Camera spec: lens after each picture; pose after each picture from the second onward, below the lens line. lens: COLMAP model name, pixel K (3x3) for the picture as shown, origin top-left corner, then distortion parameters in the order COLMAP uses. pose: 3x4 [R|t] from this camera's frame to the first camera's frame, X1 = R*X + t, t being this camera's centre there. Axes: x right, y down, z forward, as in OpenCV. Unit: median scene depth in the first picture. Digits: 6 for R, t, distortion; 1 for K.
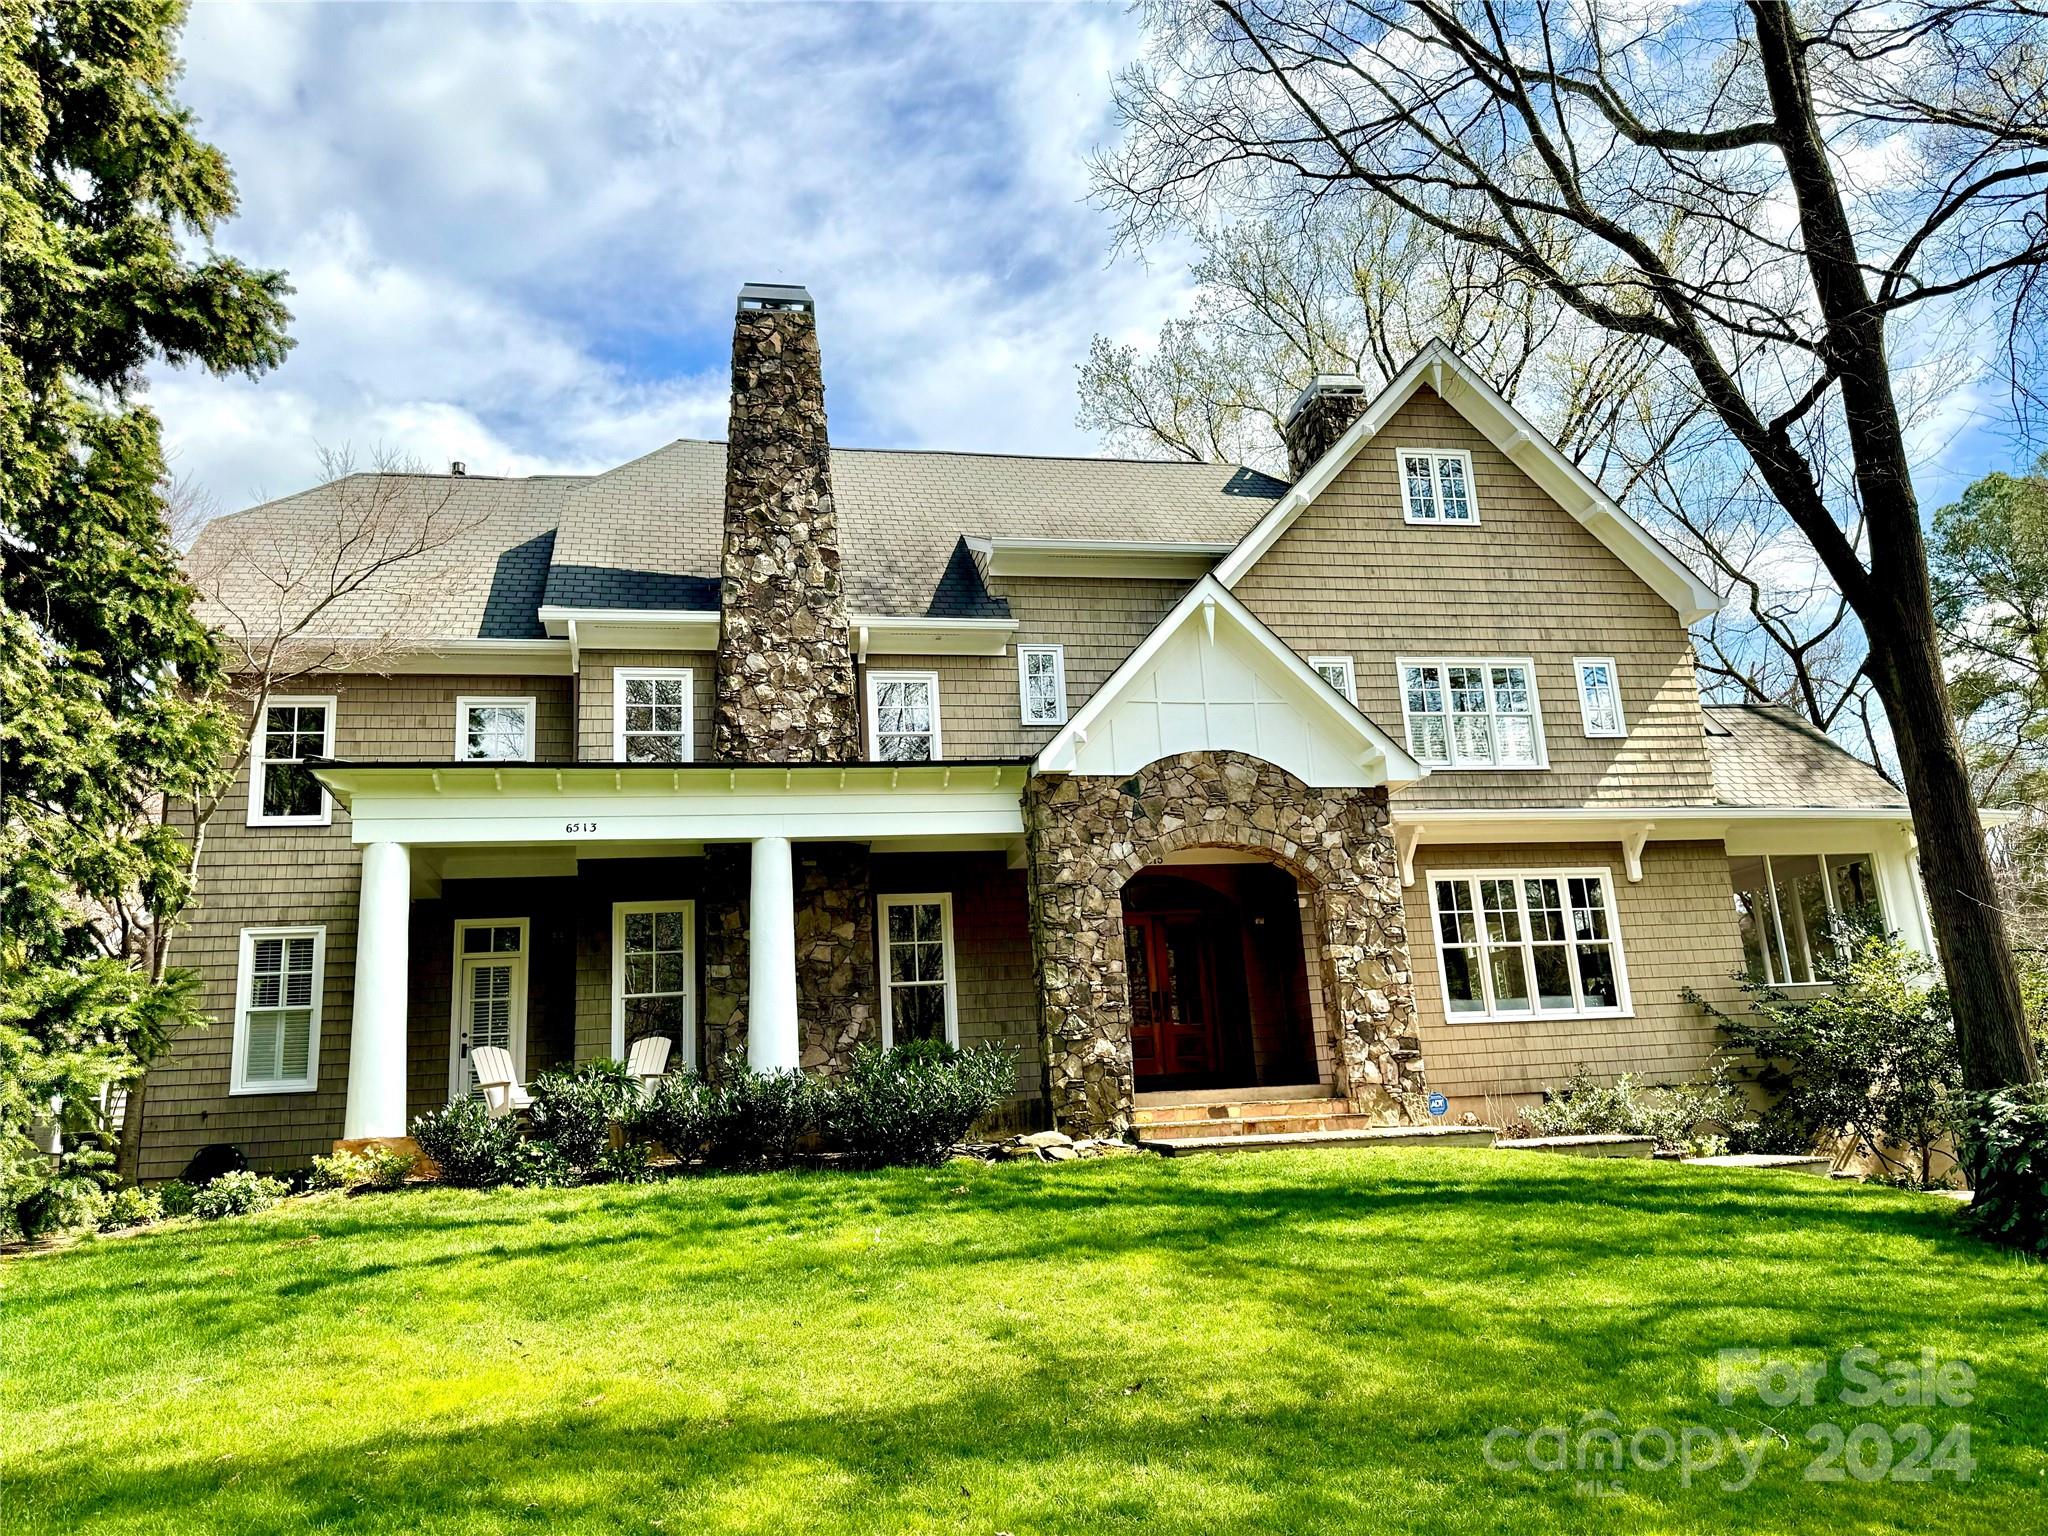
lens RADIAL K [[1487.3, 0, 1022.2], [0, 1487.3, 757.0], [0, 0, 1]] dist [0.083250, 0.000560]
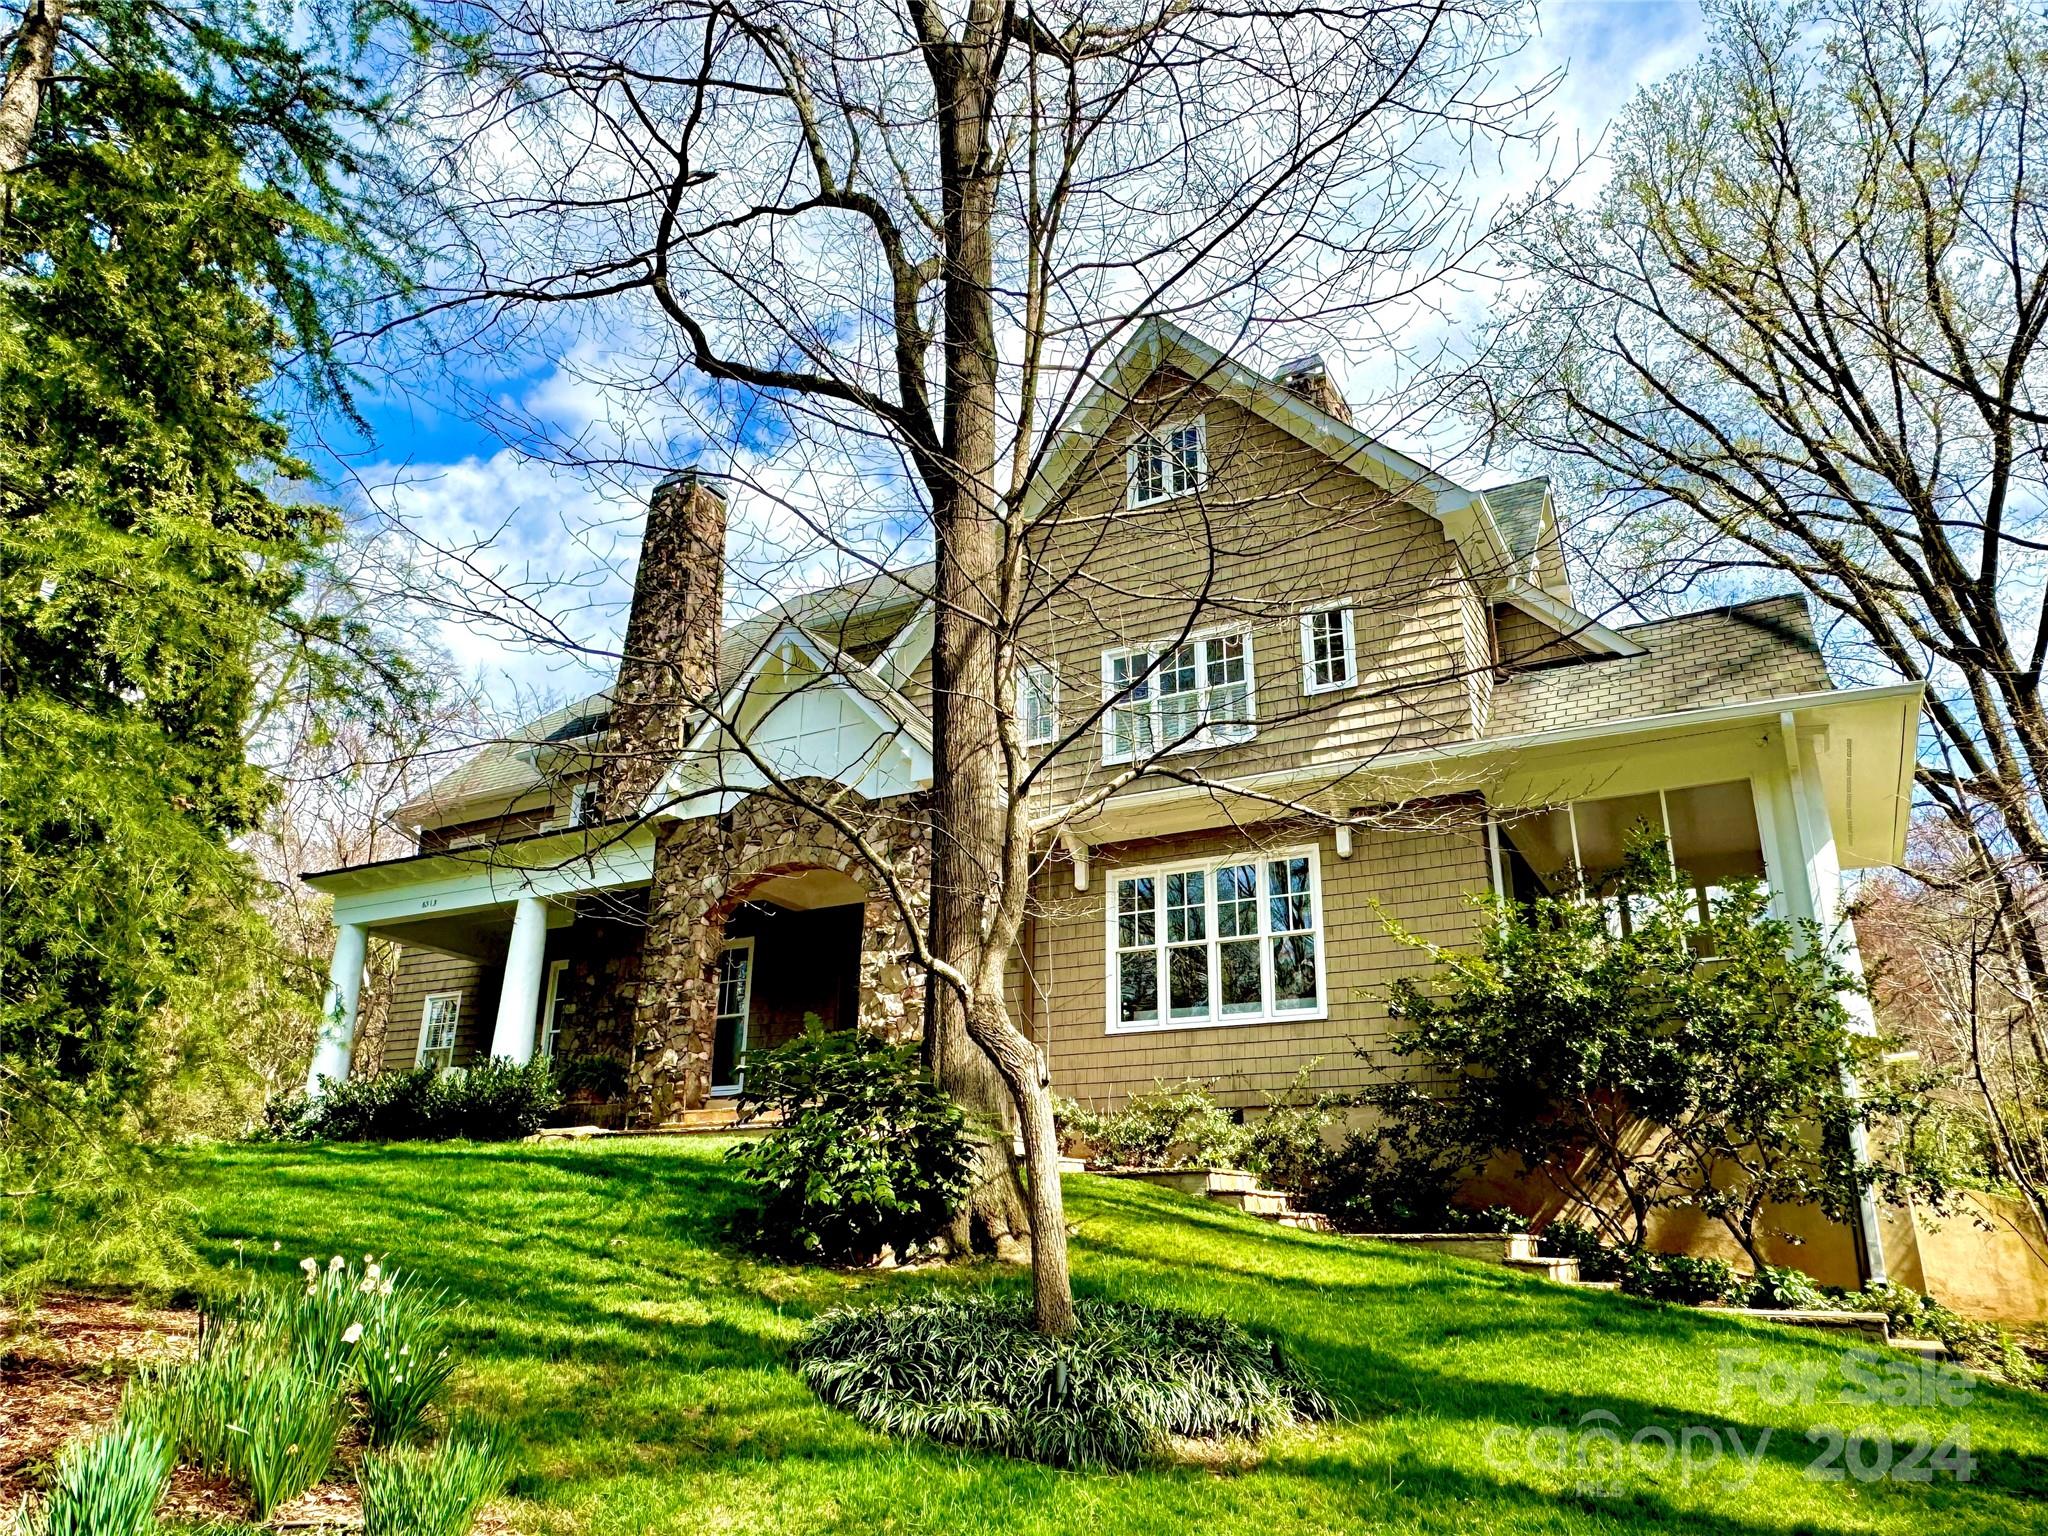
lens RADIAL K [[1391.4, 0, 1022.9], [0, 1391.4, 773.4], [0, 0, 1]] dist [-0.001299, -0.000133]
pose [[0.752147, -0.155726, -0.640331, 0.804885], [0.102738, 0.987507, -0.119480, 0.115475], [0.650937, 0.024080, 0.758749, 0.318194]]
